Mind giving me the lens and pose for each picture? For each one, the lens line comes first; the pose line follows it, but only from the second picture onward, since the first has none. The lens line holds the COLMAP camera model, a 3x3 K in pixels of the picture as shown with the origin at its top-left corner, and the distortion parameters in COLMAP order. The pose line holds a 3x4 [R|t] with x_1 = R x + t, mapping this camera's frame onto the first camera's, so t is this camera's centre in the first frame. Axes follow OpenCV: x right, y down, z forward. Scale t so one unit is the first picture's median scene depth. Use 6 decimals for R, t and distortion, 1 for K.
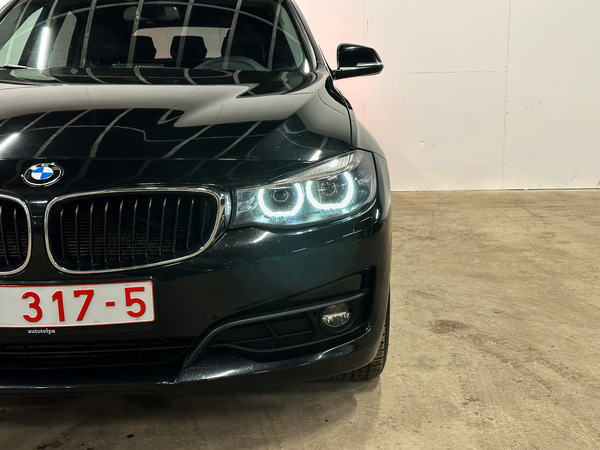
lens RADIAL K [[839.1, 0, 300.0], [0, 839.1, 225.0], [0, 0, 1]] dist [0.210107, -0.437096]
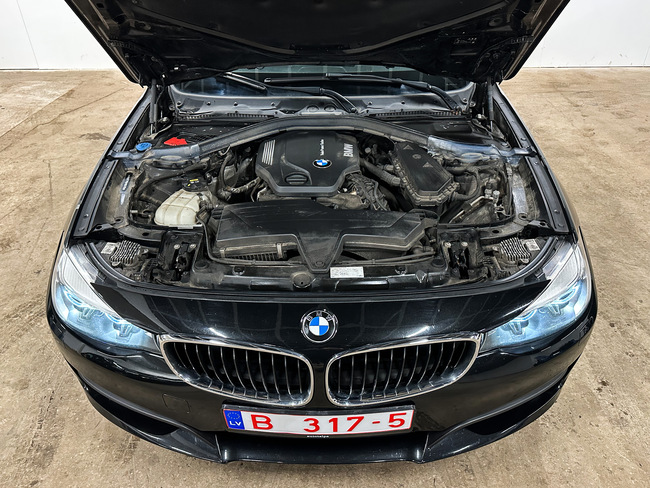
lens RADIAL K [[506.6, 0, 325.0], [0, 506.6, 244.0], [0, 0, 1]] dist [0.005768, 0.001546]
pose [[0.999343, 0.018077, -0.031403, -0.242960], [-0.003788, 0.914038, 0.405611, -0.361547], [0.036035, -0.405226, 0.913506, 0.406517]]
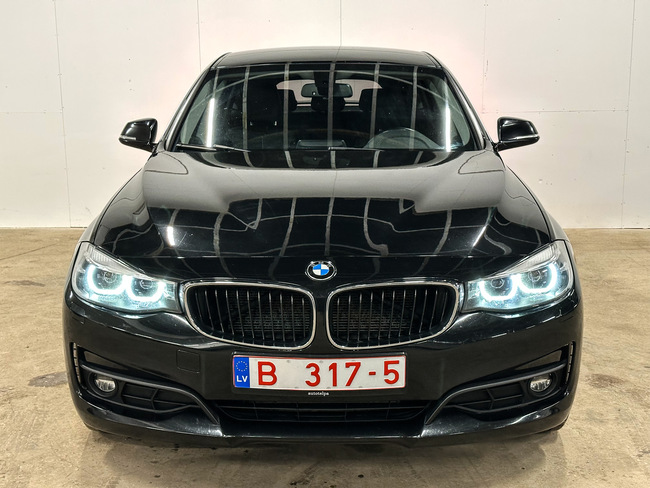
lens RADIAL K [[909.0, 0, 325.0], [0, 909.0, 244.0], [0, 0, 1]] dist [0.210107, -0.437096]
pose [[0.999170, 0.008741, -0.039776, -0.212453], [-0.008383, 0.999923, 0.009176, -0.098102], [0.039854, -0.008835, 0.999166, -0.316985]]
